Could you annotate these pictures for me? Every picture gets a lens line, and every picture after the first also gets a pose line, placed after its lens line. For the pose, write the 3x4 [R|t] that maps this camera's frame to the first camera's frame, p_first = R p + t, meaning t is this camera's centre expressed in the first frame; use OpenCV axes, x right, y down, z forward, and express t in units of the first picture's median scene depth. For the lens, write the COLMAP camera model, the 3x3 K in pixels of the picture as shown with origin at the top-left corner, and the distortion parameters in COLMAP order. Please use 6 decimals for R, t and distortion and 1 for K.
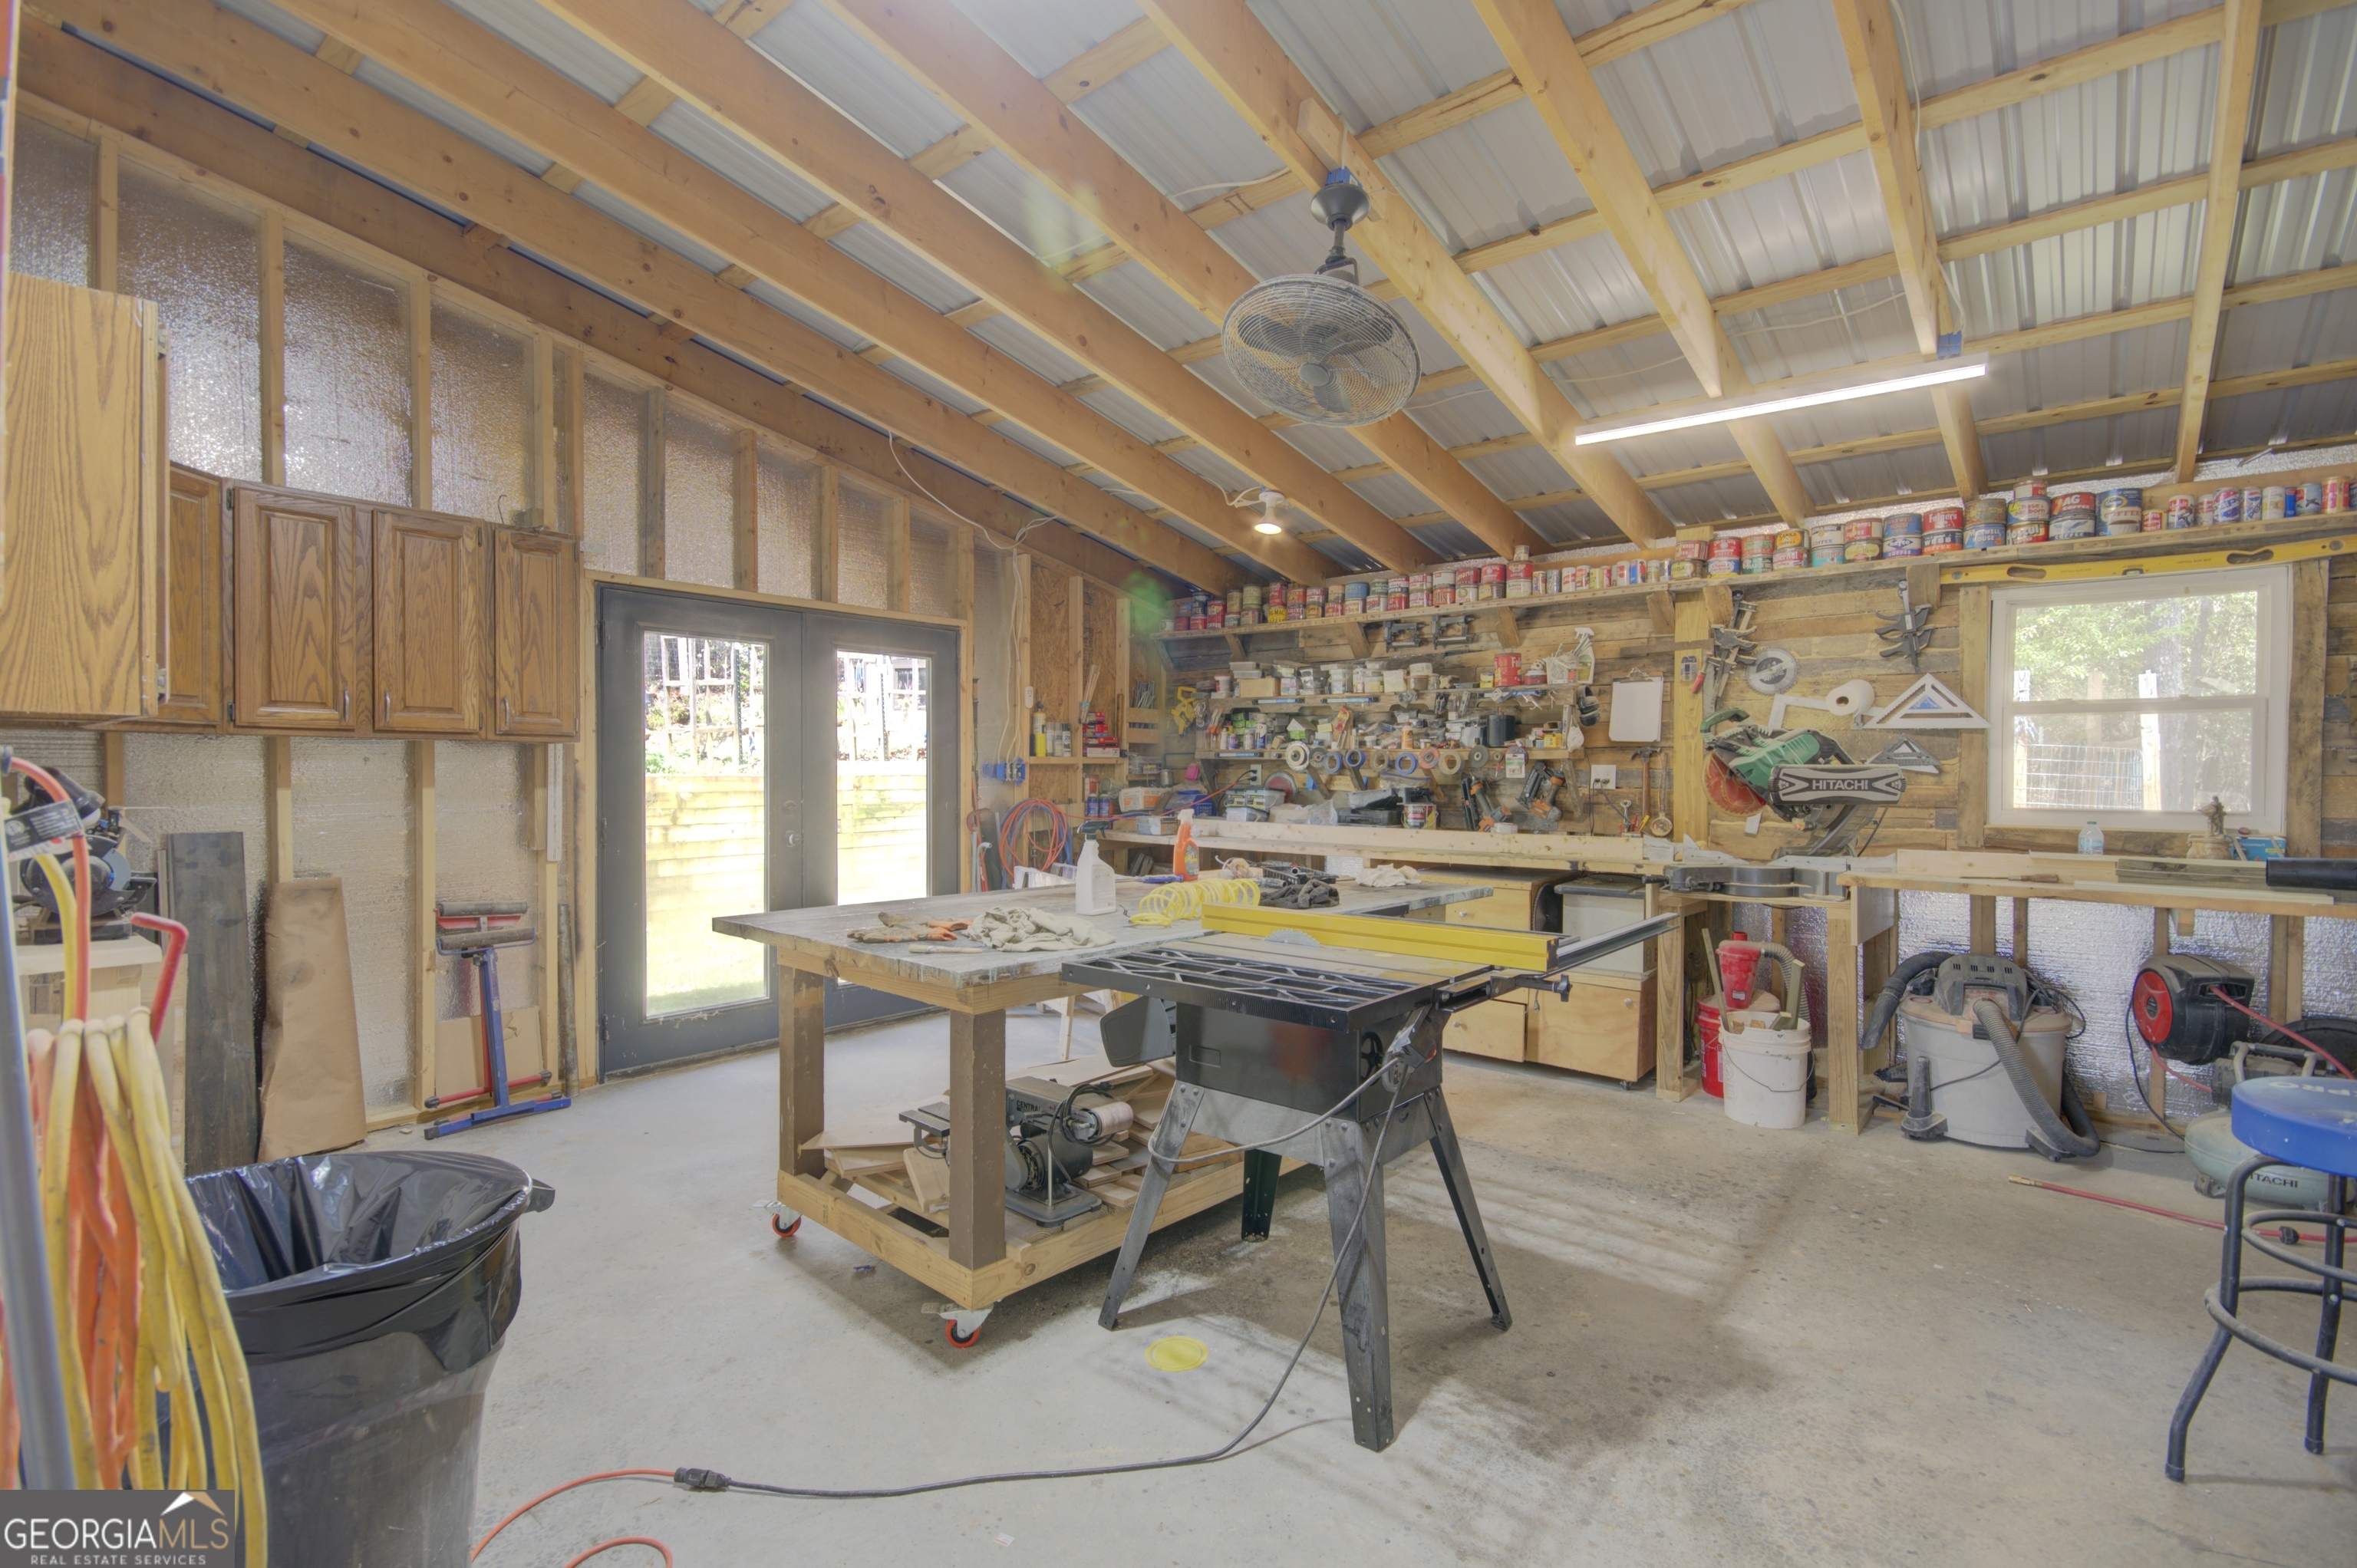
lens RADIAL K [[1024.5, 0, 1178.5], [0, 1024.5, 784.0], [0, 0, 1]] dist [-0.001482, -0.000127]
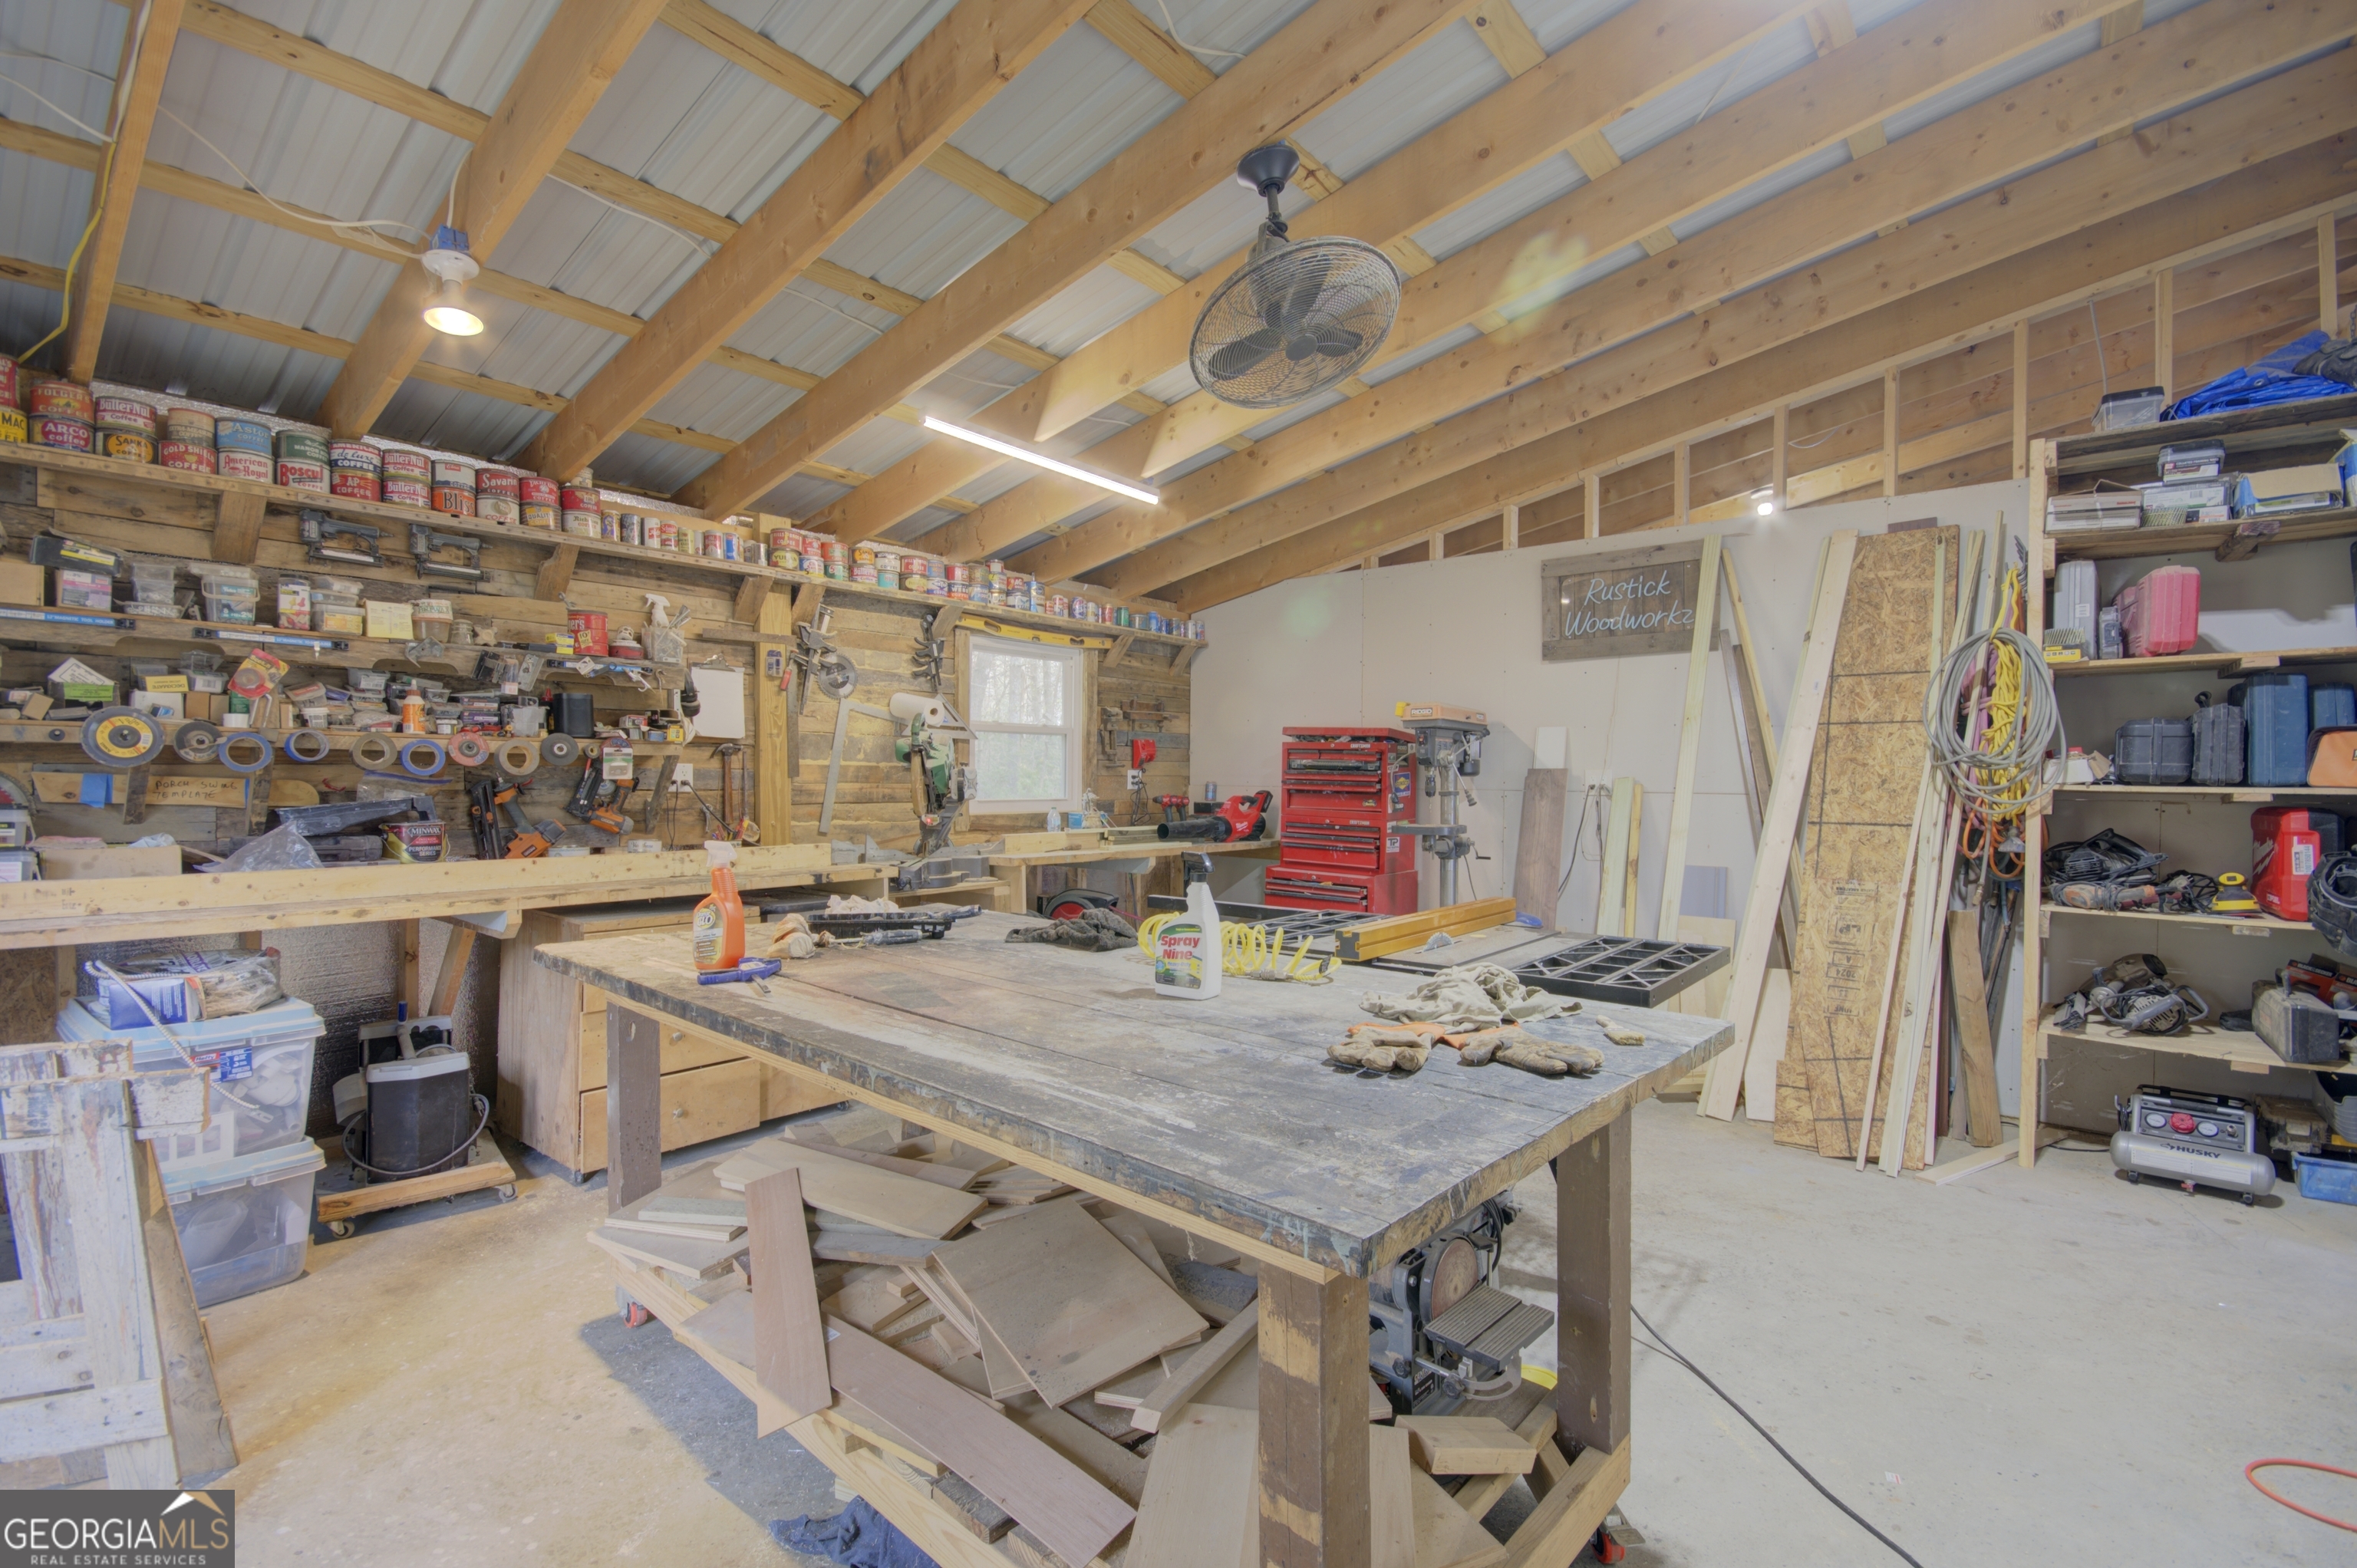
lens RADIAL K [[1024.5, 0, 1178.5], [0, 1024.5, 784.0], [0, 0, 1]] dist [-0.001482, -0.000127]
pose [[0.008447, -0.010753, 0.999907, -0.444795], [0.006450, 0.999922, 0.010699, -0.008509], [-0.999944, 0.006359, 0.008515, 0.613410]]
